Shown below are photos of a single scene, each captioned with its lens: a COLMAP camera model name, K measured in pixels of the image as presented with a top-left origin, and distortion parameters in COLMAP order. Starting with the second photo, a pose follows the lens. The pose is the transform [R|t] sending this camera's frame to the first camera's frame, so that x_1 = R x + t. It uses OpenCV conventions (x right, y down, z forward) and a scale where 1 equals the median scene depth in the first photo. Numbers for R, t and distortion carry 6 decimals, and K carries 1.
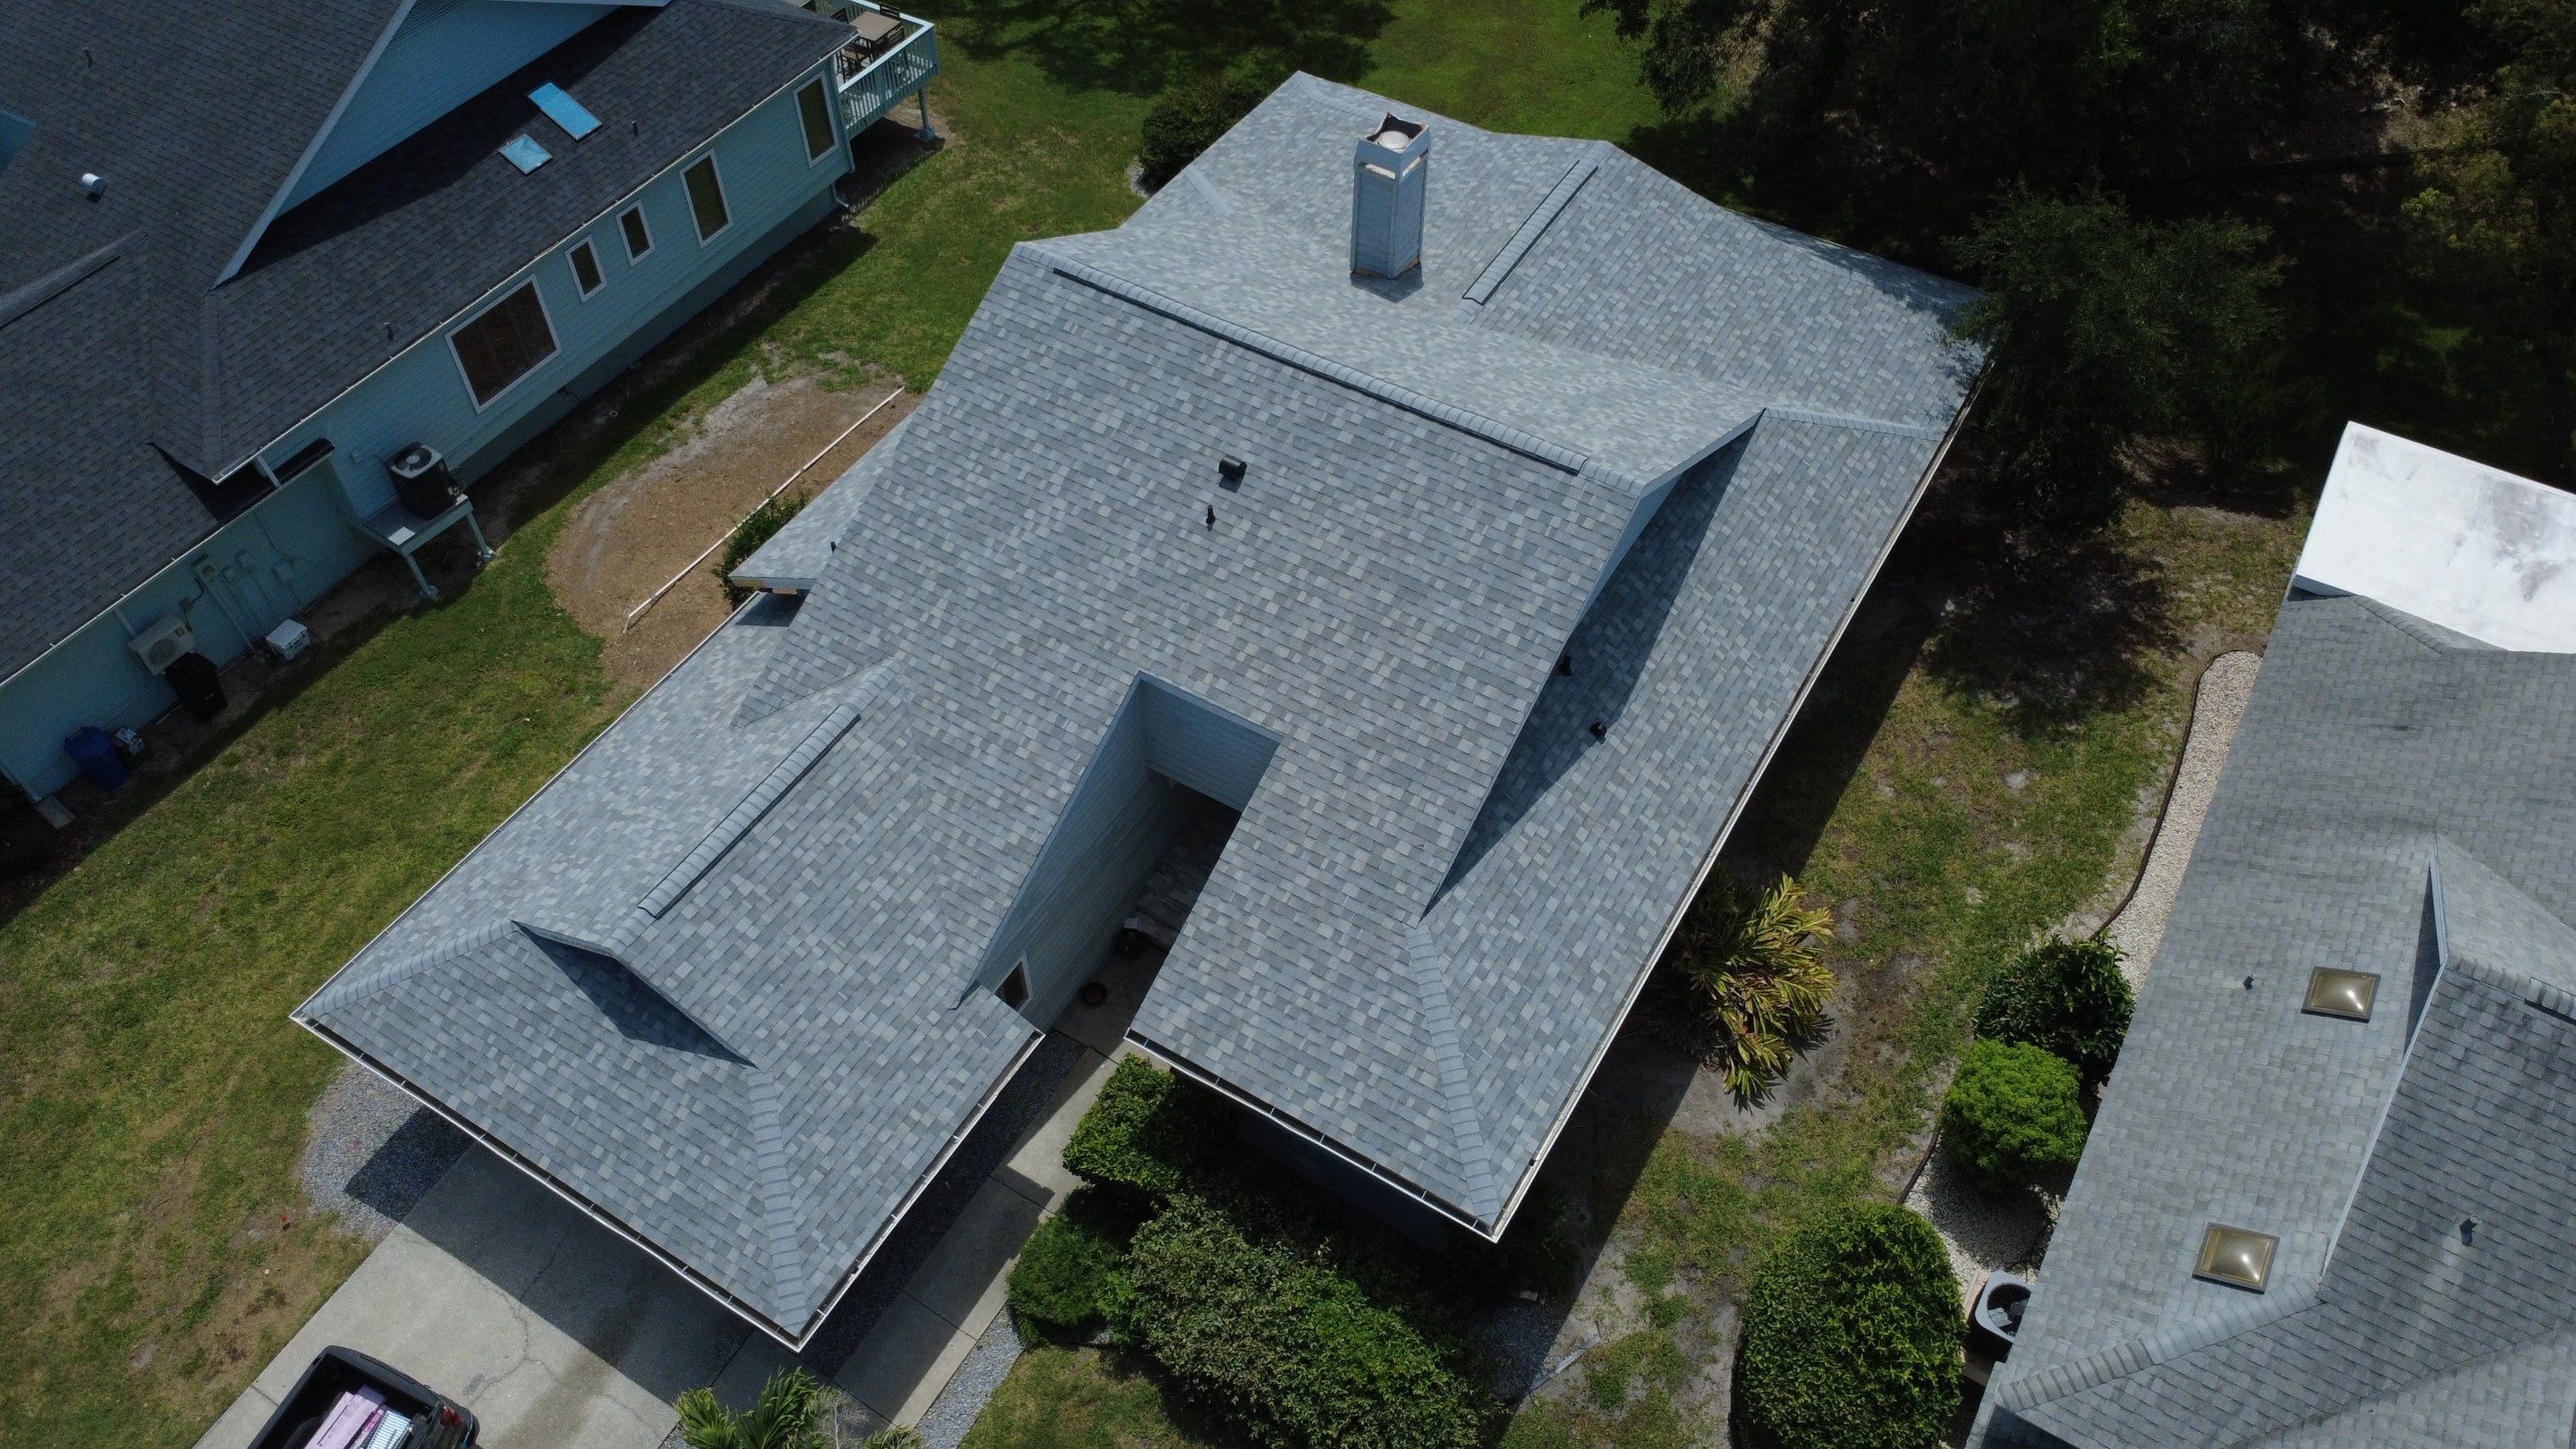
lens RADIAL K [[1878.0, 0, 1285.7], [0, 1878.0, 719.3], [0, 0, 1]] dist [-0.003249, 0.005219]
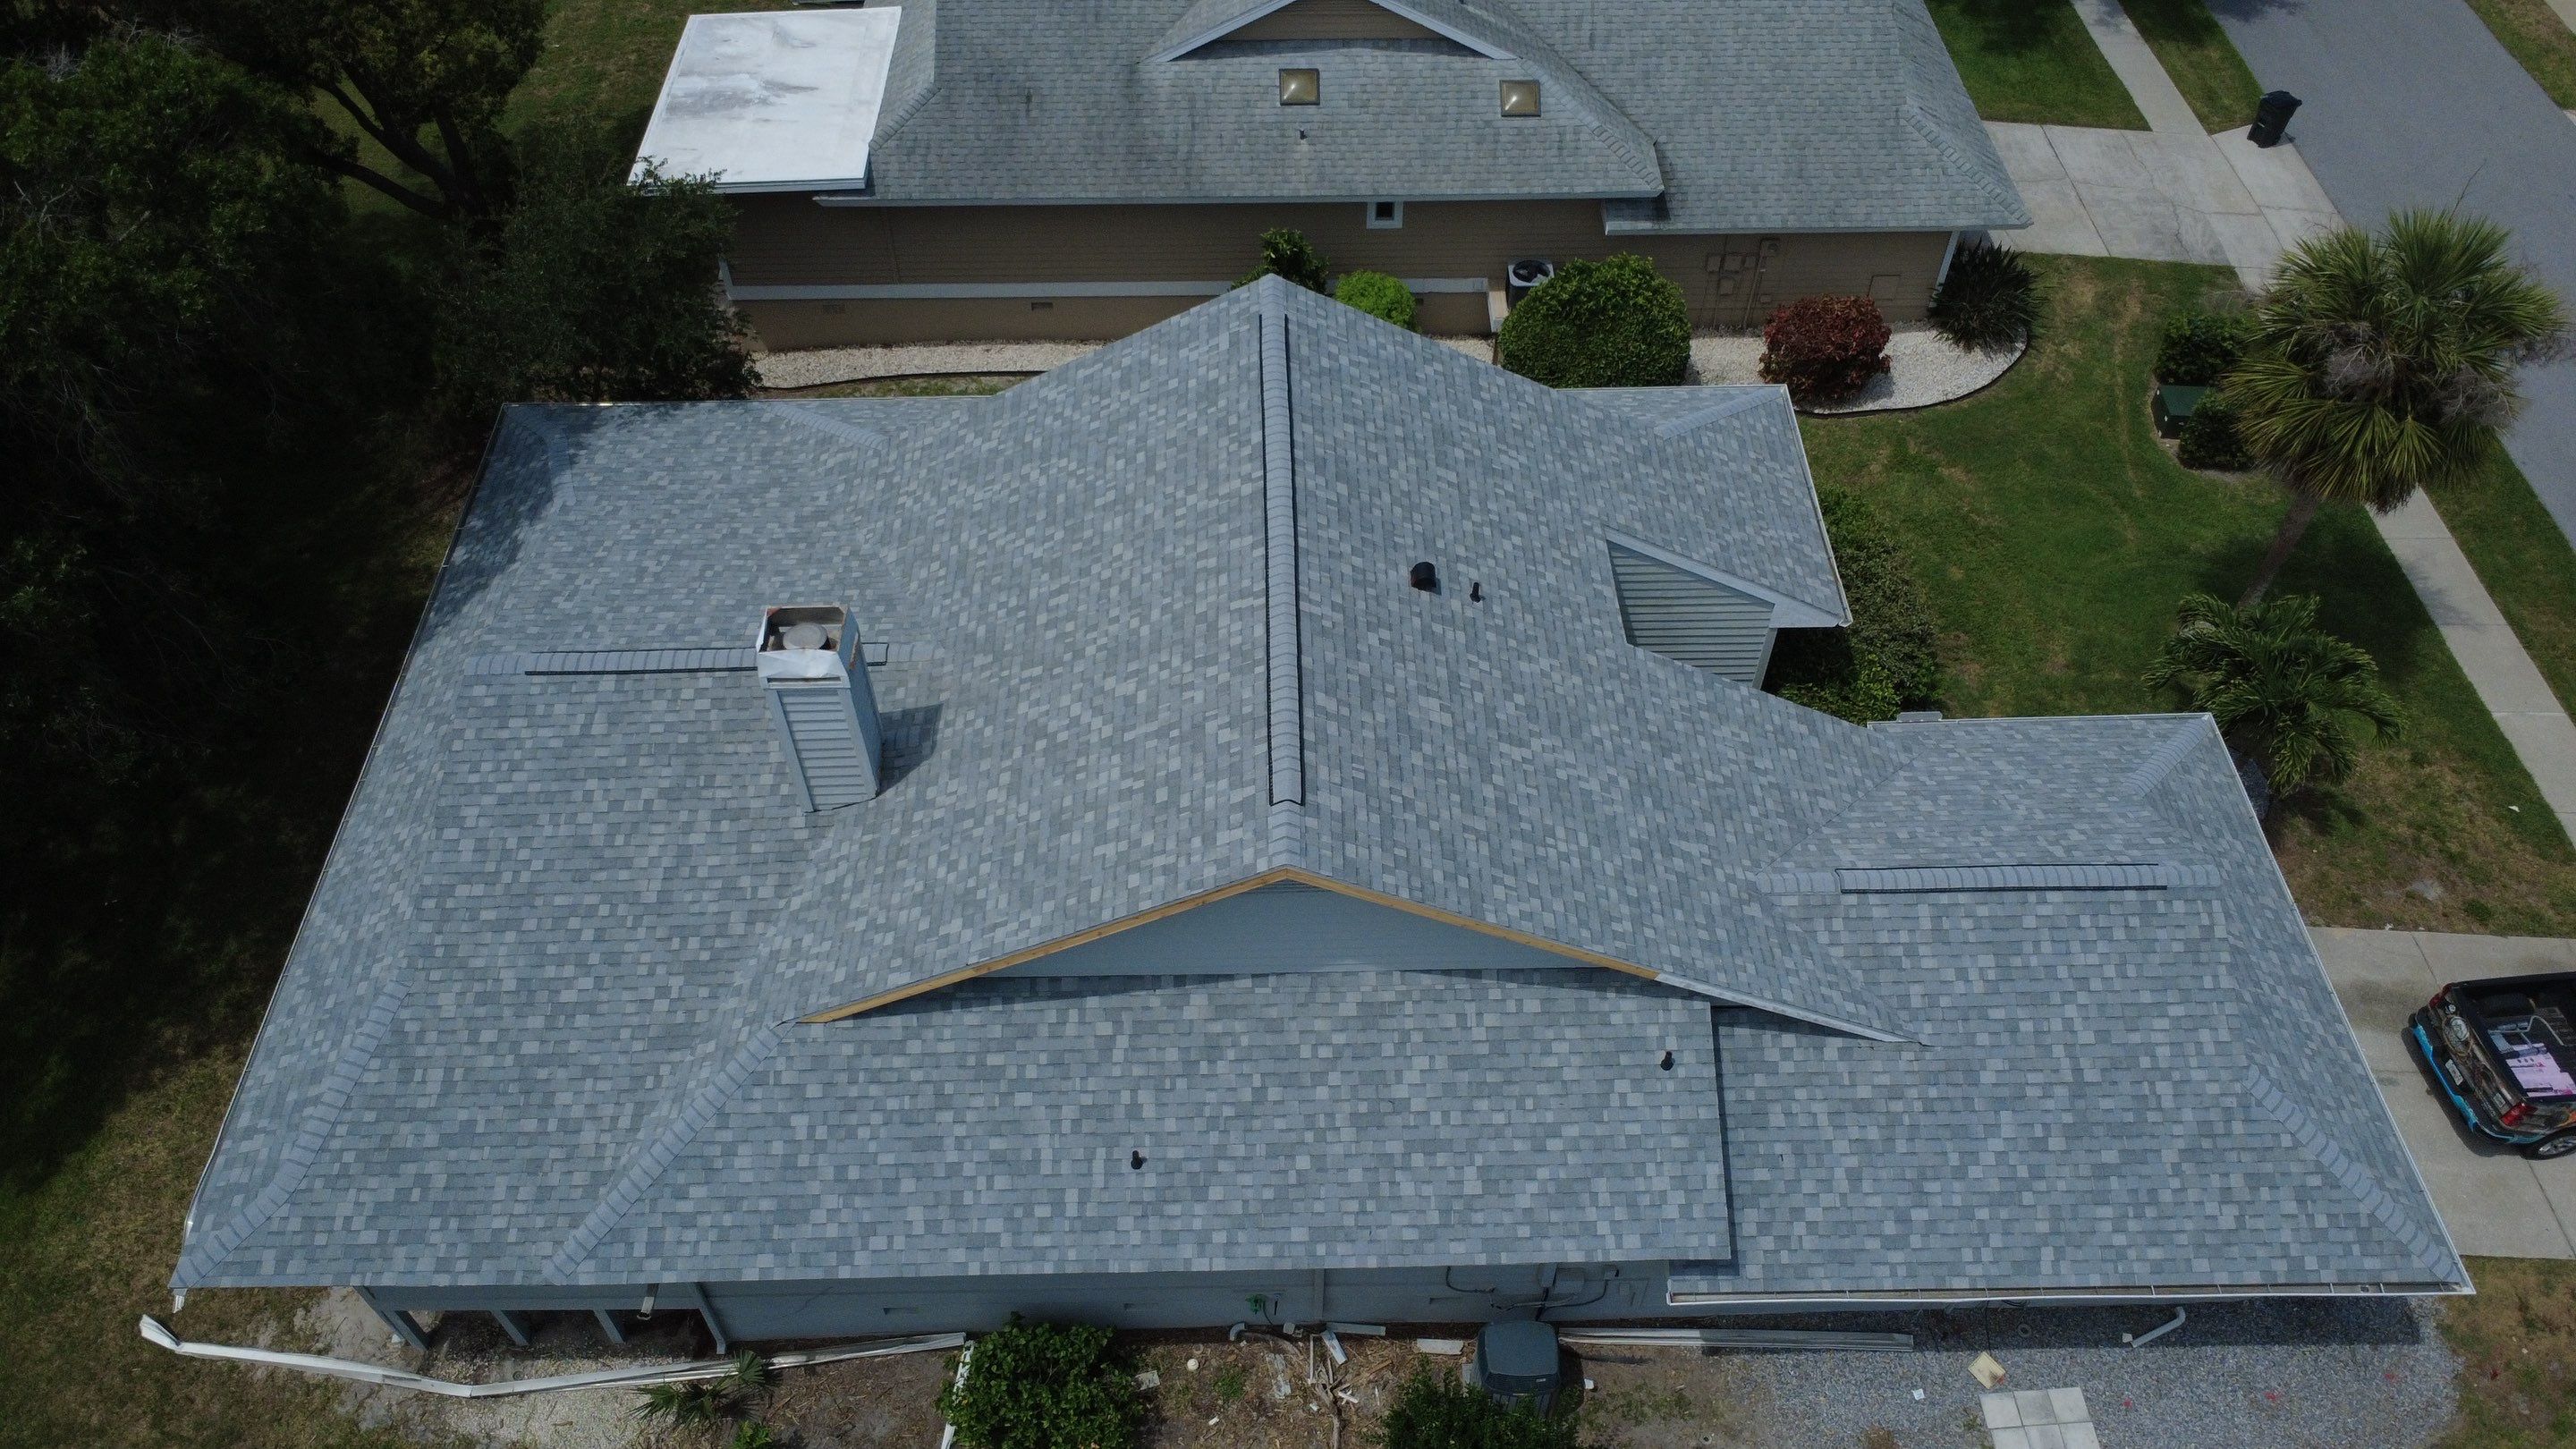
lens RADIAL K [[1878.0, 0, 1282.4], [0, 1878.0, 719.1], [0, 0, 1]] dist [-0.003249, 0.005219]
pose [[-0.533722, -0.639110, 0.553786, -0.523054], [0.643090, 0.118513, 0.756564, -0.834021], [-0.549159, 0.759930, 0.347752, 0.766336]]
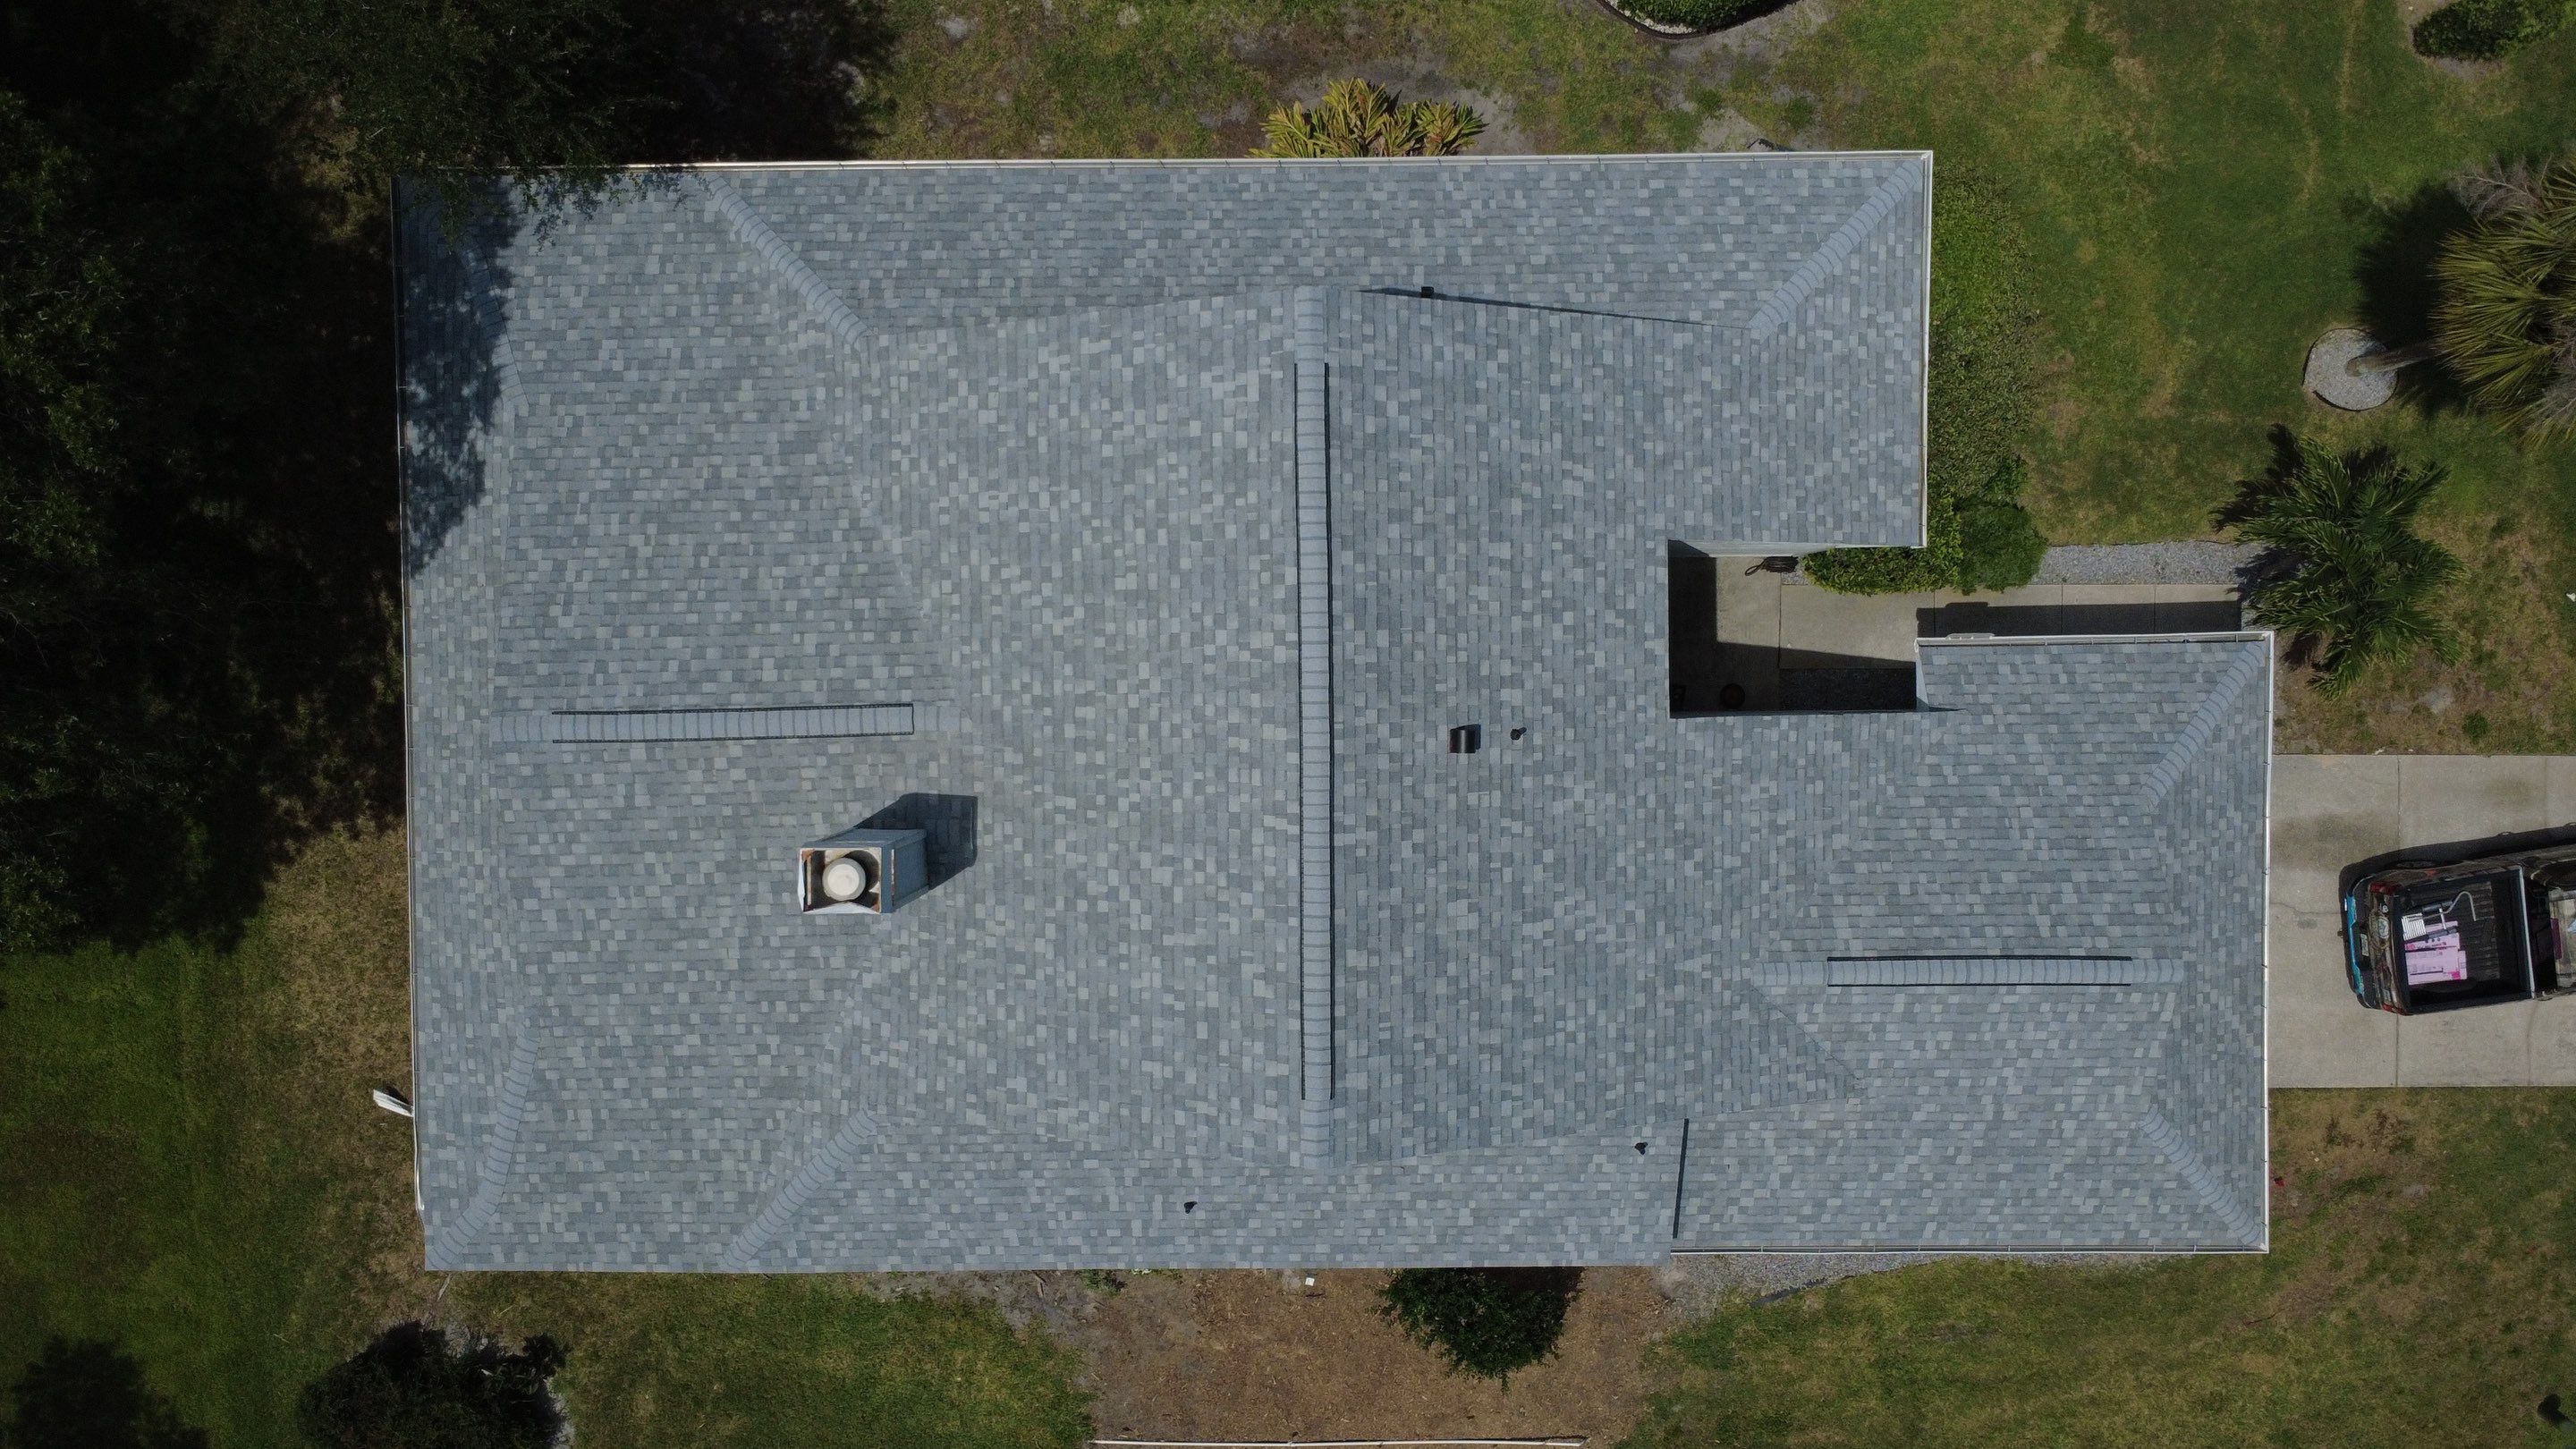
lens RADIAL K [[1878.0, 0, 1282.7], [0, 1878.0, 720.6], [0, 0, 1]] dist [-0.003249, 0.005219]
pose [[-0.524476, -0.851085, -0.024048, 0.043515], [0.652582, -0.419970, 0.630683, -0.719020], [-0.546865, 0.315085, 0.775668, 0.367200]]
